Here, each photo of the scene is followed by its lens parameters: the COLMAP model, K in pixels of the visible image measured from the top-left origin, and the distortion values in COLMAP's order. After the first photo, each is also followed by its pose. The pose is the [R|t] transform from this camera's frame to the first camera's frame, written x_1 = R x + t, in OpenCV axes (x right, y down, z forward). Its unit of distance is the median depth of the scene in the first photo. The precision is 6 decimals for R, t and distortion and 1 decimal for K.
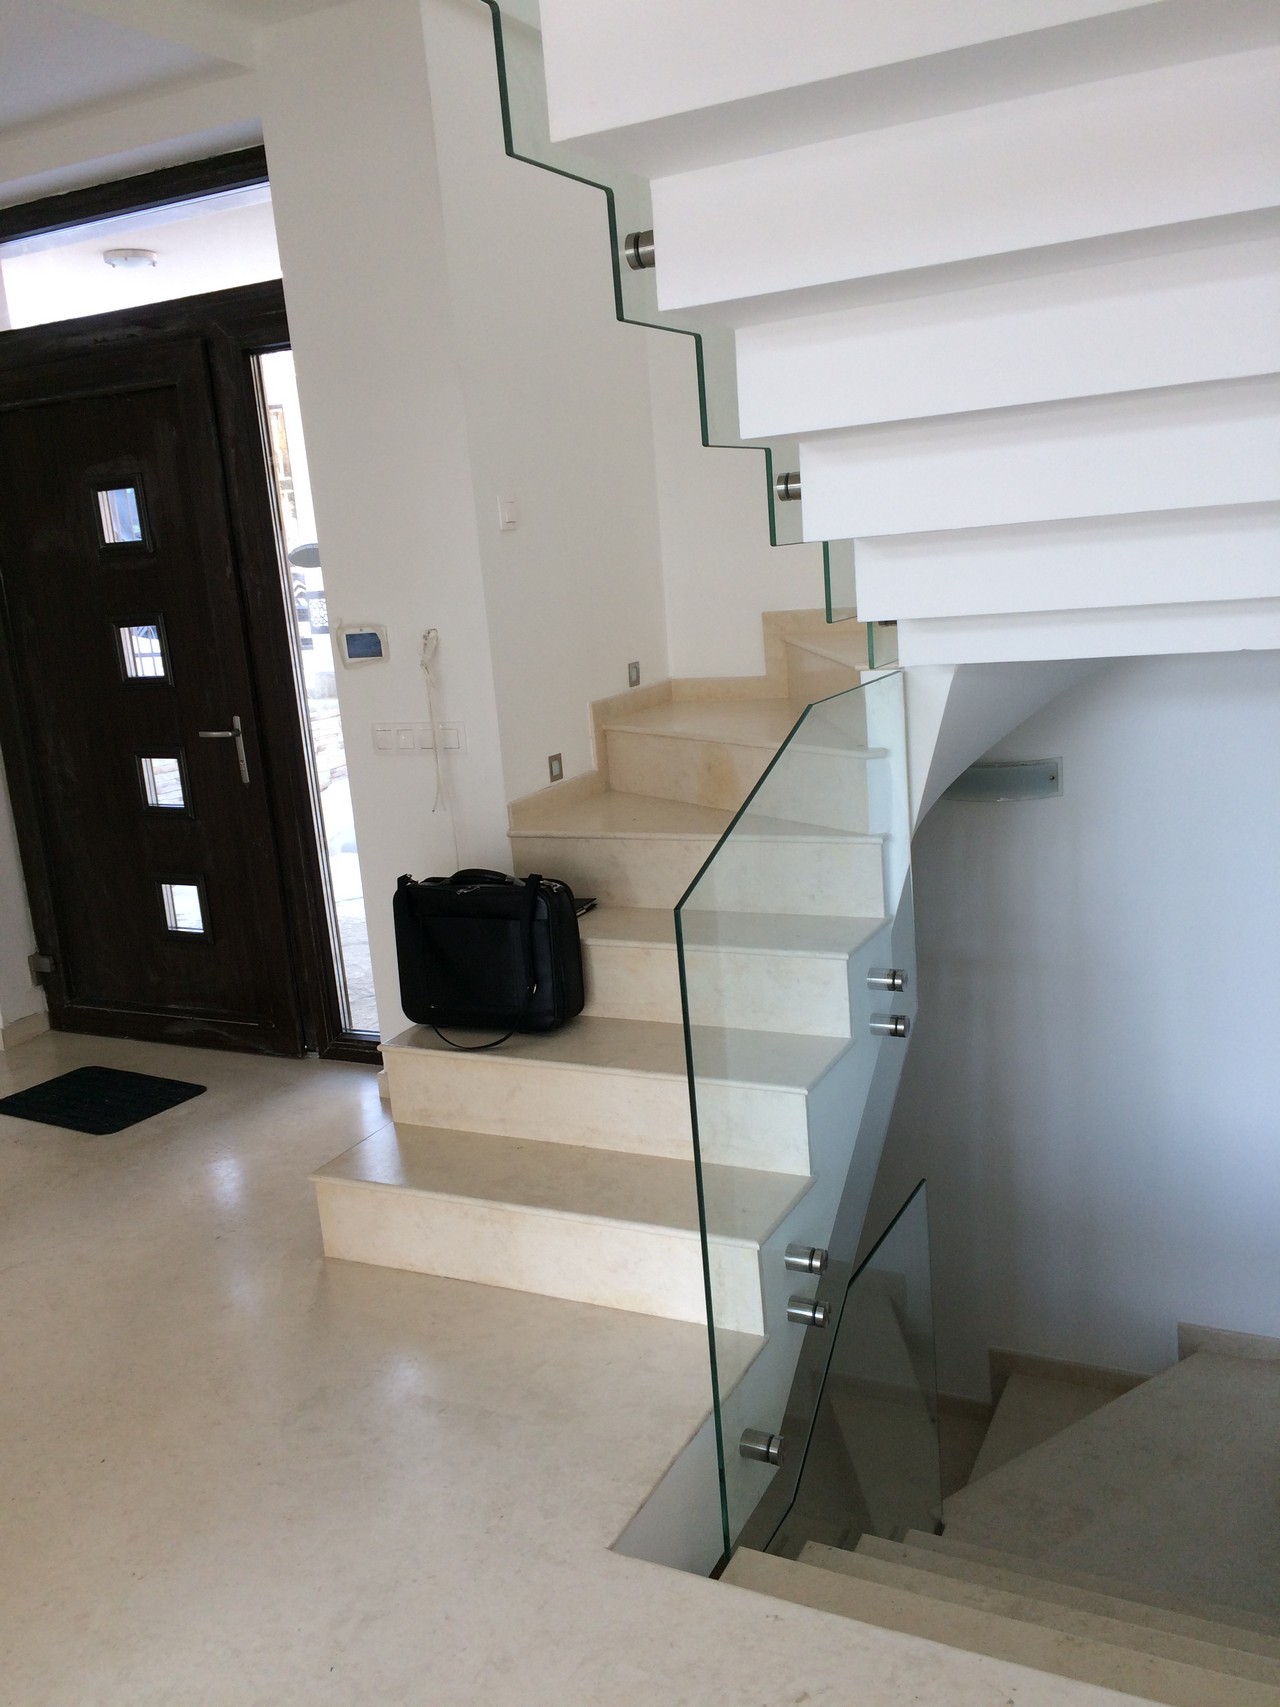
lens RADIAL K [[1448.8, 0, 645.1], [0, 1448.8, 844.8], [0, 0, 1]] dist [0.086122, -0.103467]
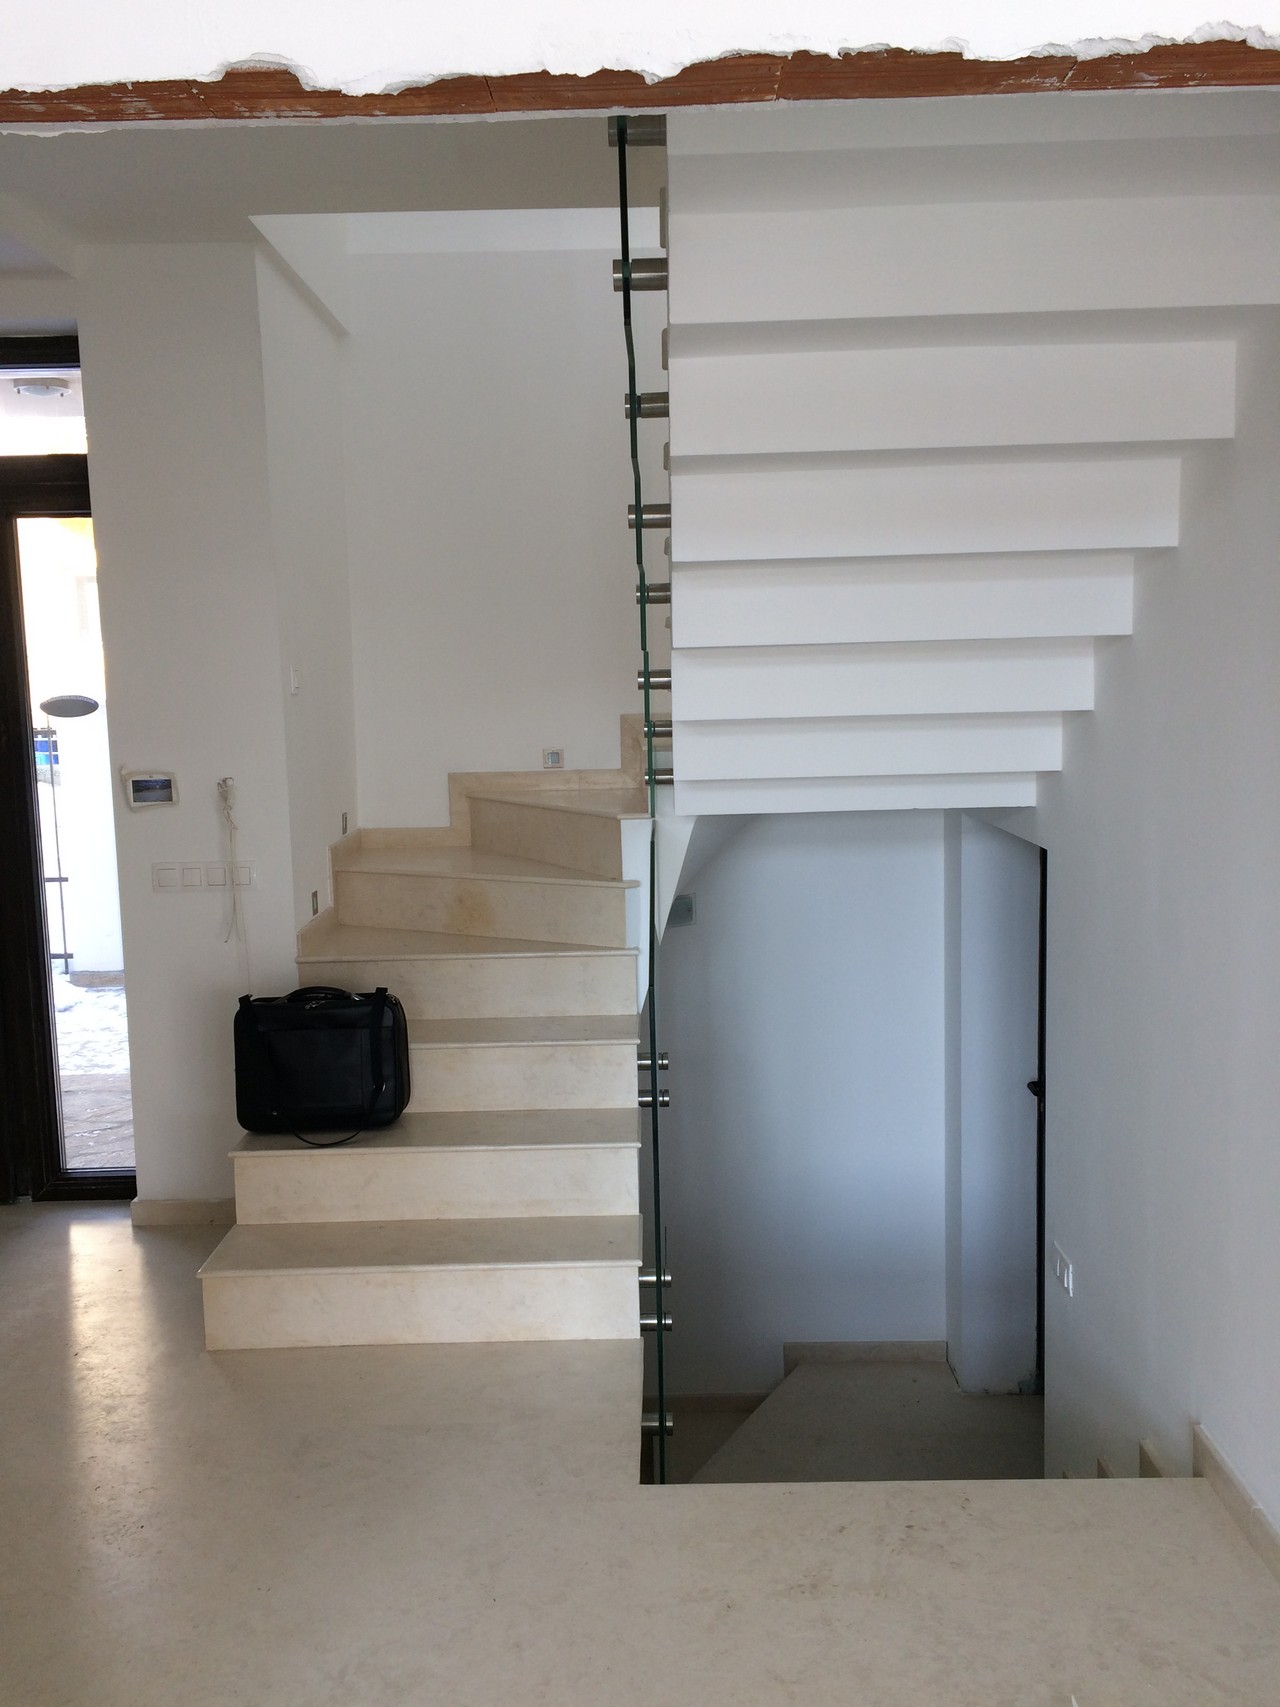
lens RADIAL K [[1448.8, 0, 636.5], [0, 1448.8, 853.9], [0, 0, 1]] dist [0.086122, -0.103467]
pose [[0.895126, 0.007321, 0.445753, -0.388865], [0.042828, 0.993829, -0.102326, 0.039633], [-0.443751, 0.110685, 0.889288, -0.130397]]
